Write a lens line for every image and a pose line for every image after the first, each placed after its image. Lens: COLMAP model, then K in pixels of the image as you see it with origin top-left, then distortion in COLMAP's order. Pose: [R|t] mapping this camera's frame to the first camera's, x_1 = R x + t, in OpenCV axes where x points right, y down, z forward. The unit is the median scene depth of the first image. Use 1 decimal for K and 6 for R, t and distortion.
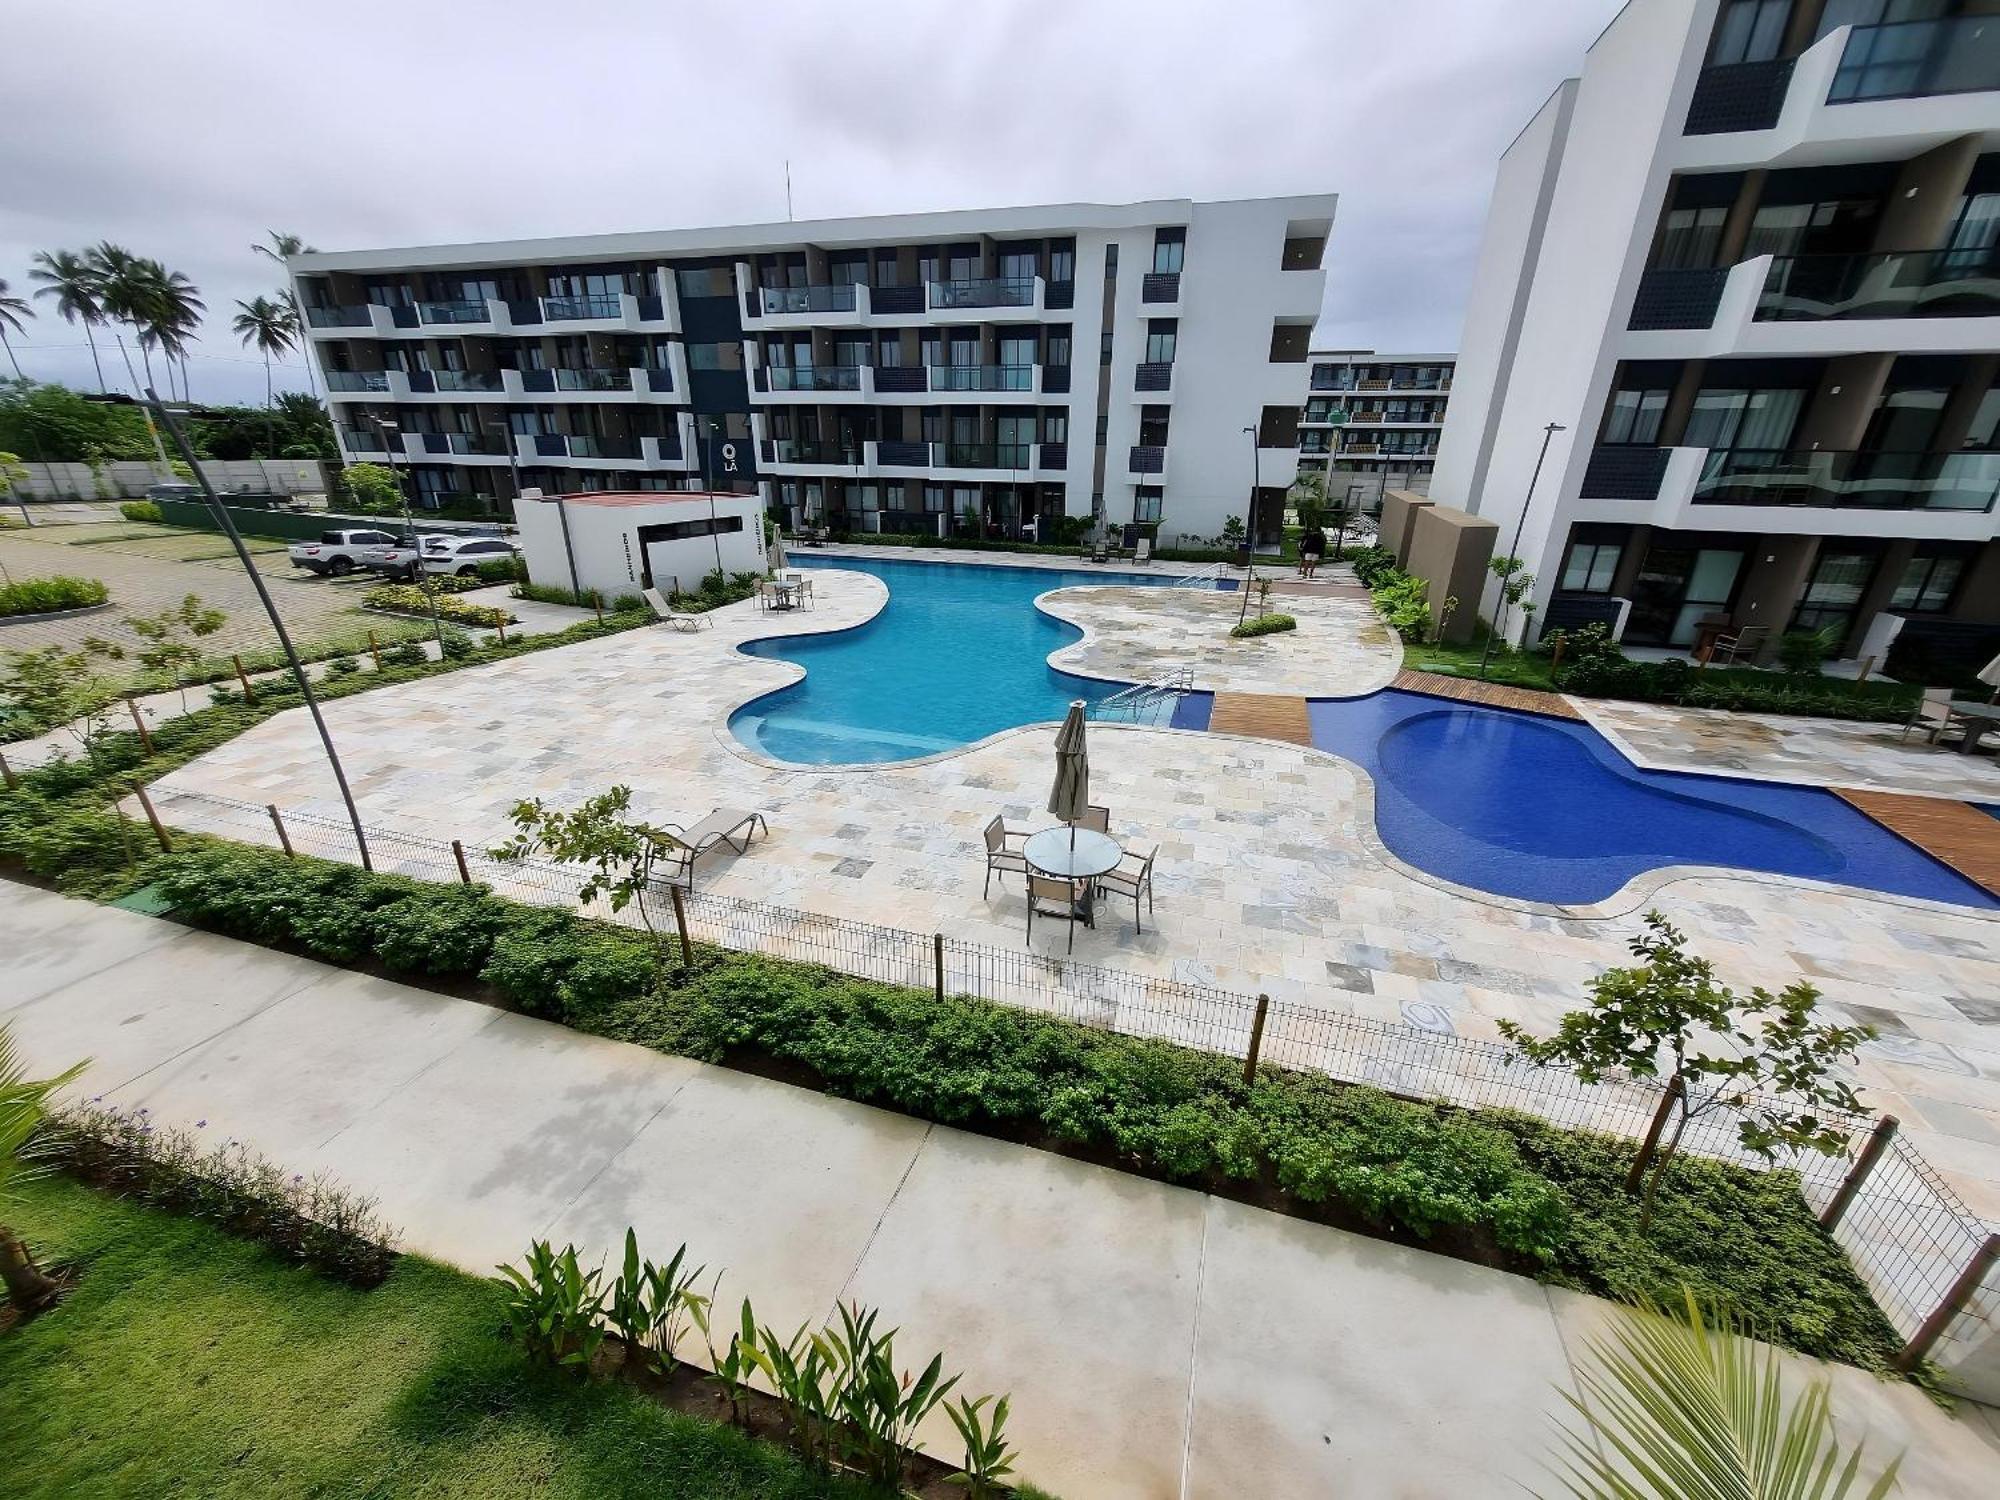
lens RADIAL K [[782.2, 0, 995.5], [0, 782.2, 769.7], [0, 0, 1]] dist [0.006978, -0.000512]
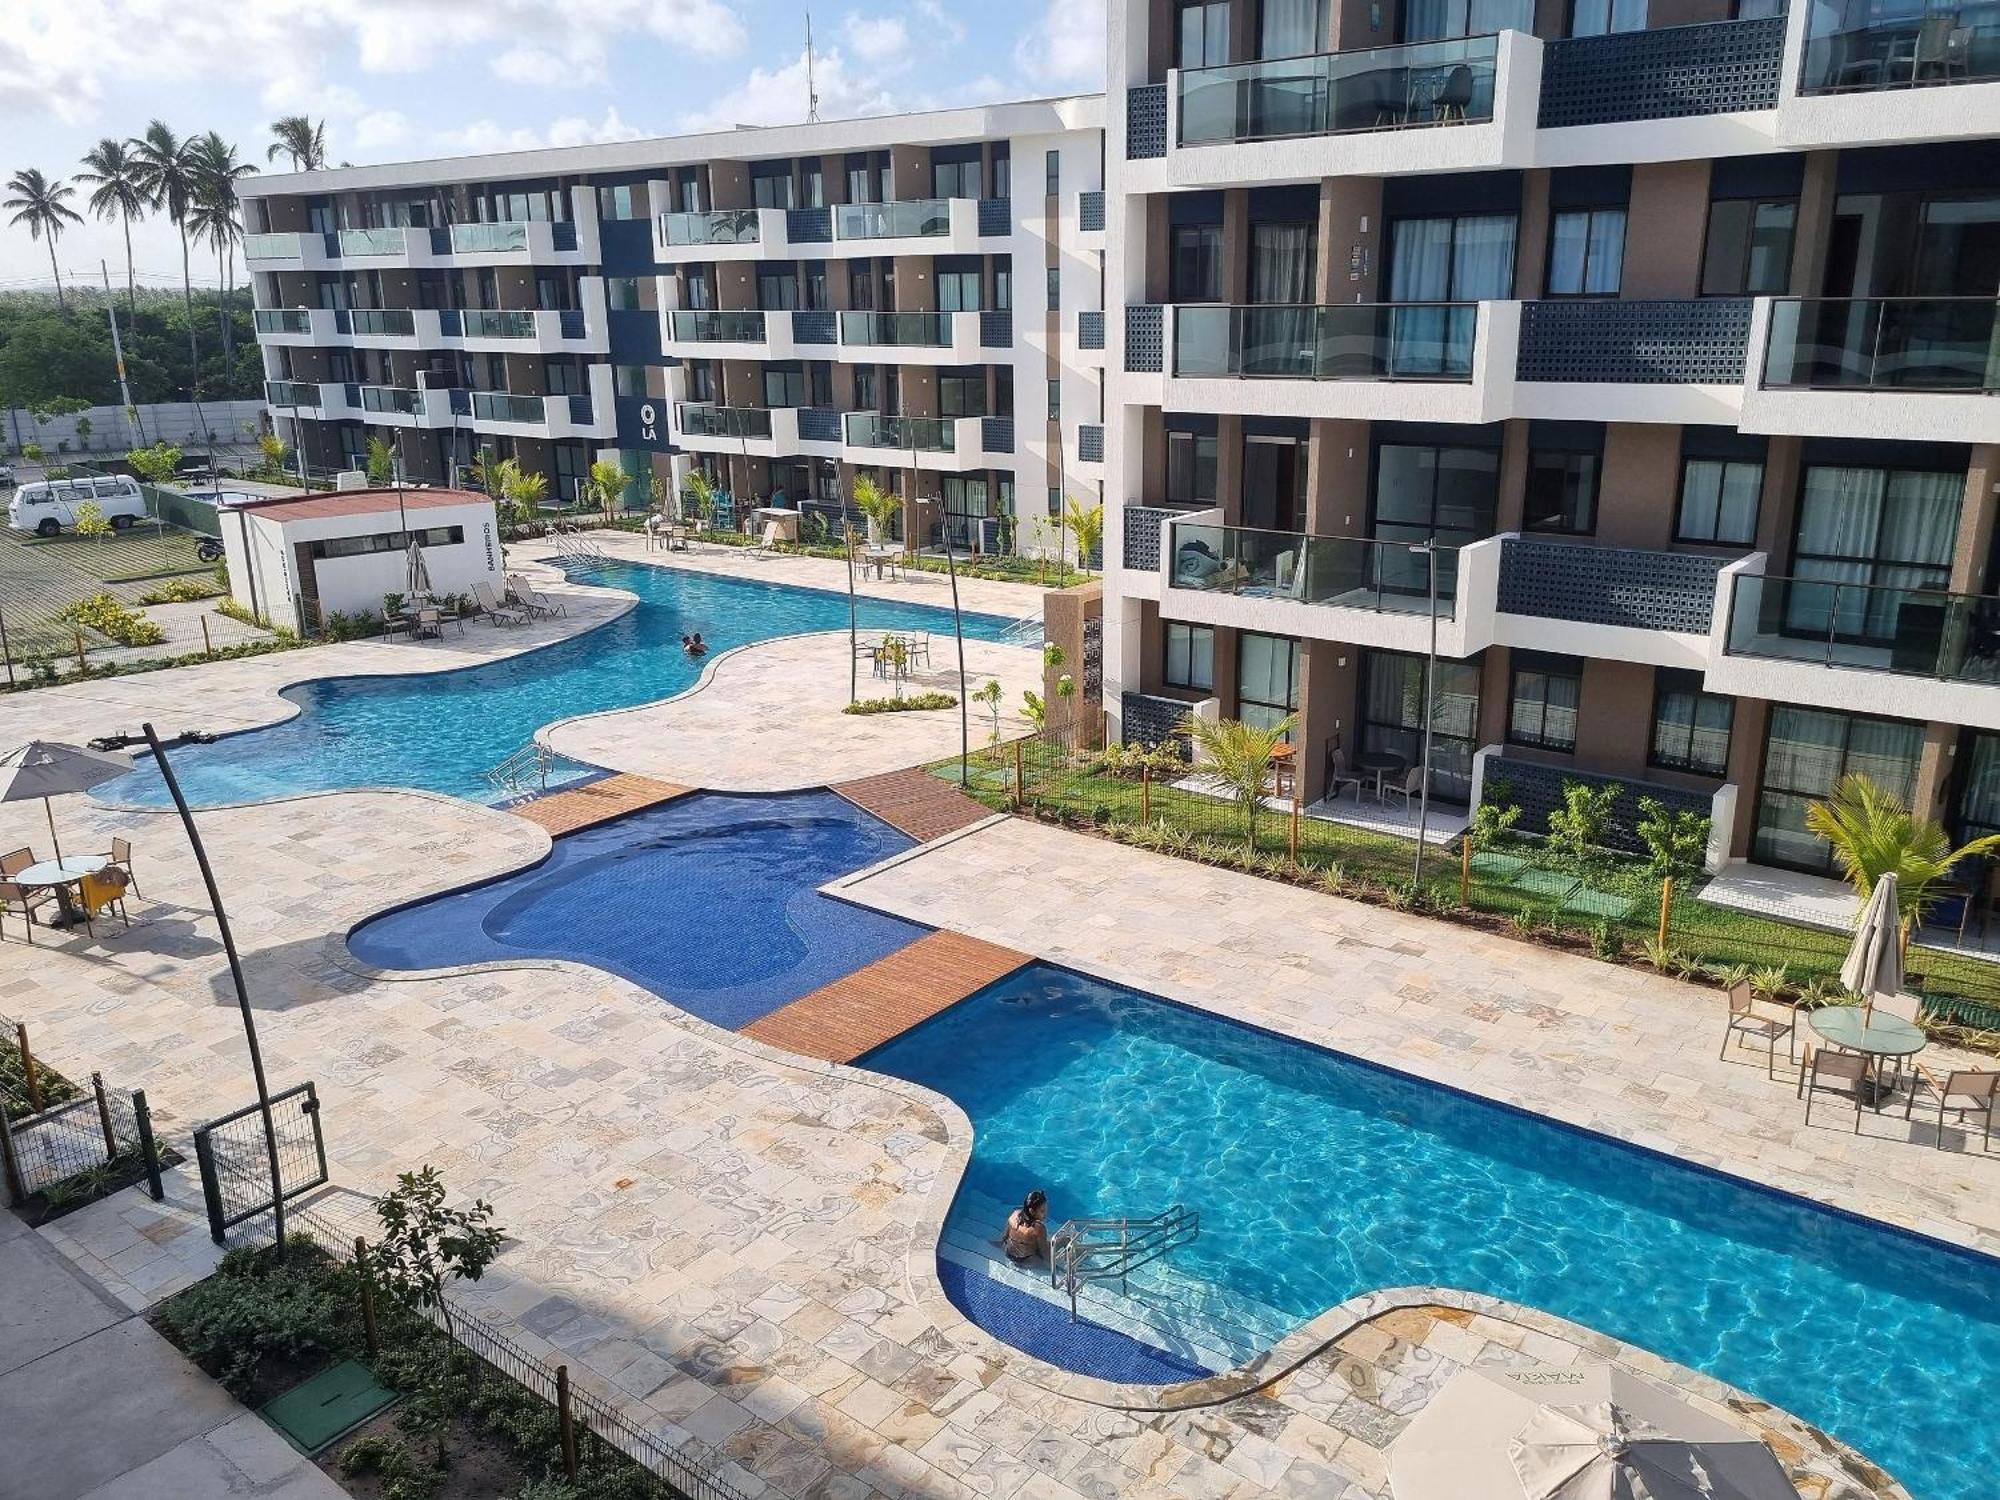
lens RADIAL K [[1462.5, 0, 1024.6], [0, 1462.5, 739.1], [0, 0, 1]] dist [0.038476, -0.029032]
pose [[0.948660, 0.072894, -0.307785, 0.456536], [-0.108172, 0.989177, -0.099139, -0.010722], [0.297227, 0.127343, 0.946277, -0.155261]]
